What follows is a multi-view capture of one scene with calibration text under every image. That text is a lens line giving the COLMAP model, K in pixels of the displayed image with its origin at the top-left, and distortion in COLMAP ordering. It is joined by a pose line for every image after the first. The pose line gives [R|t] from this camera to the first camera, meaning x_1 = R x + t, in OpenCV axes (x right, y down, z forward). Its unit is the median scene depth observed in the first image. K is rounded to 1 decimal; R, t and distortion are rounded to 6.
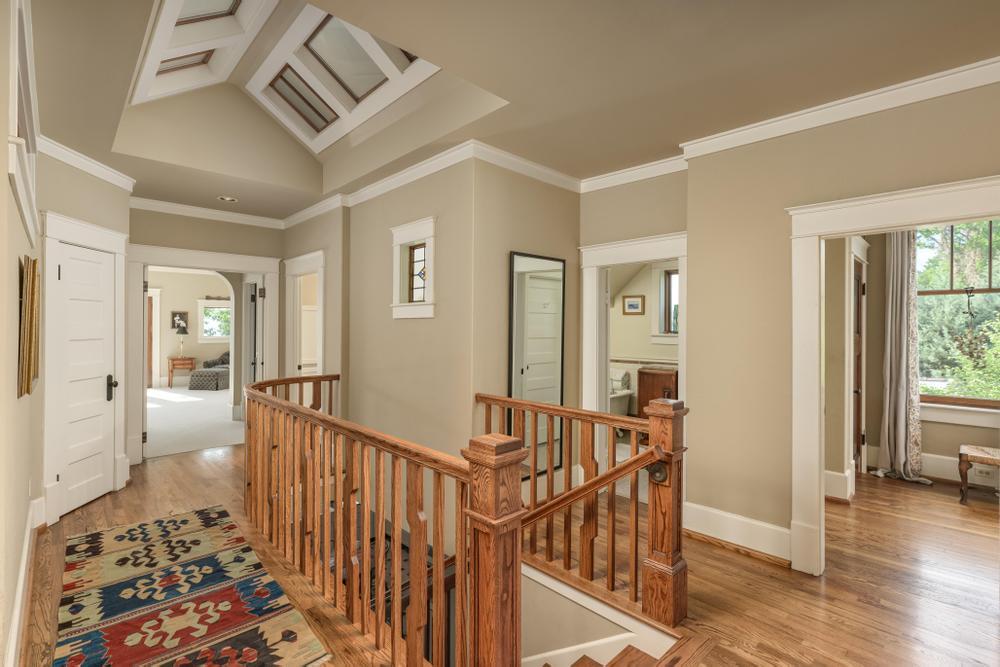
lens RADIAL K [[462.1, 0, 500.0], [0, 462.1, 333.5], [0, 0, 1]] dist [-0.002256, -0.000392]
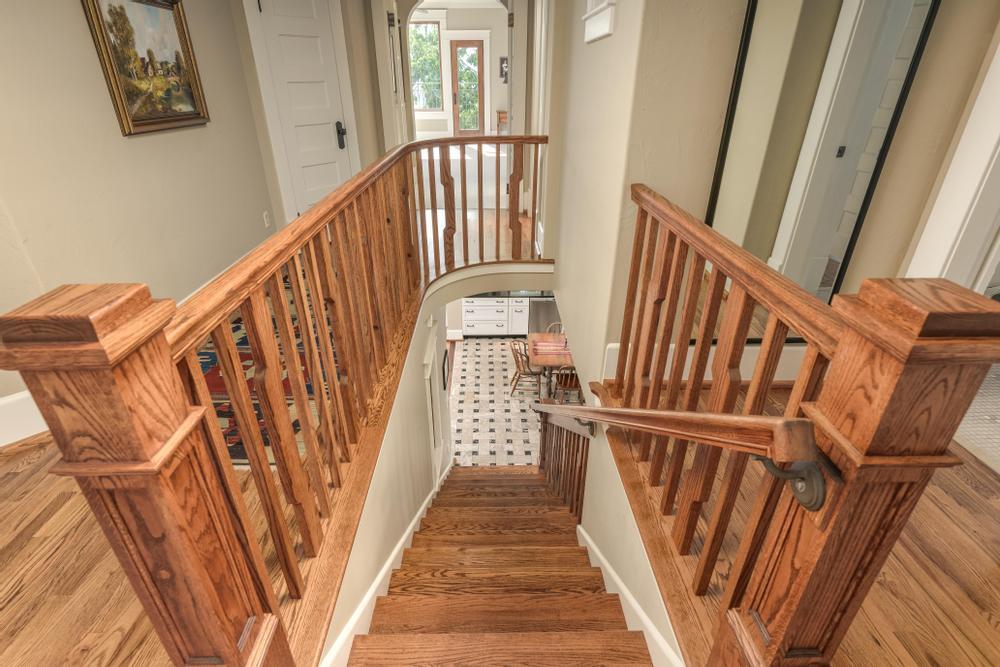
lens RADIAL K [[485.7, 0, 500.0], [0, 485.7, 333.5], [0, 0, 1]] dist [0.000475, 0.000167]
pose [[0.731124, 0.308754, -0.608382, 0.293844], [-0.001461, 0.892443, 0.451159, 0.030348], [0.682243, -0.328964, 0.652937, 0.520365]]
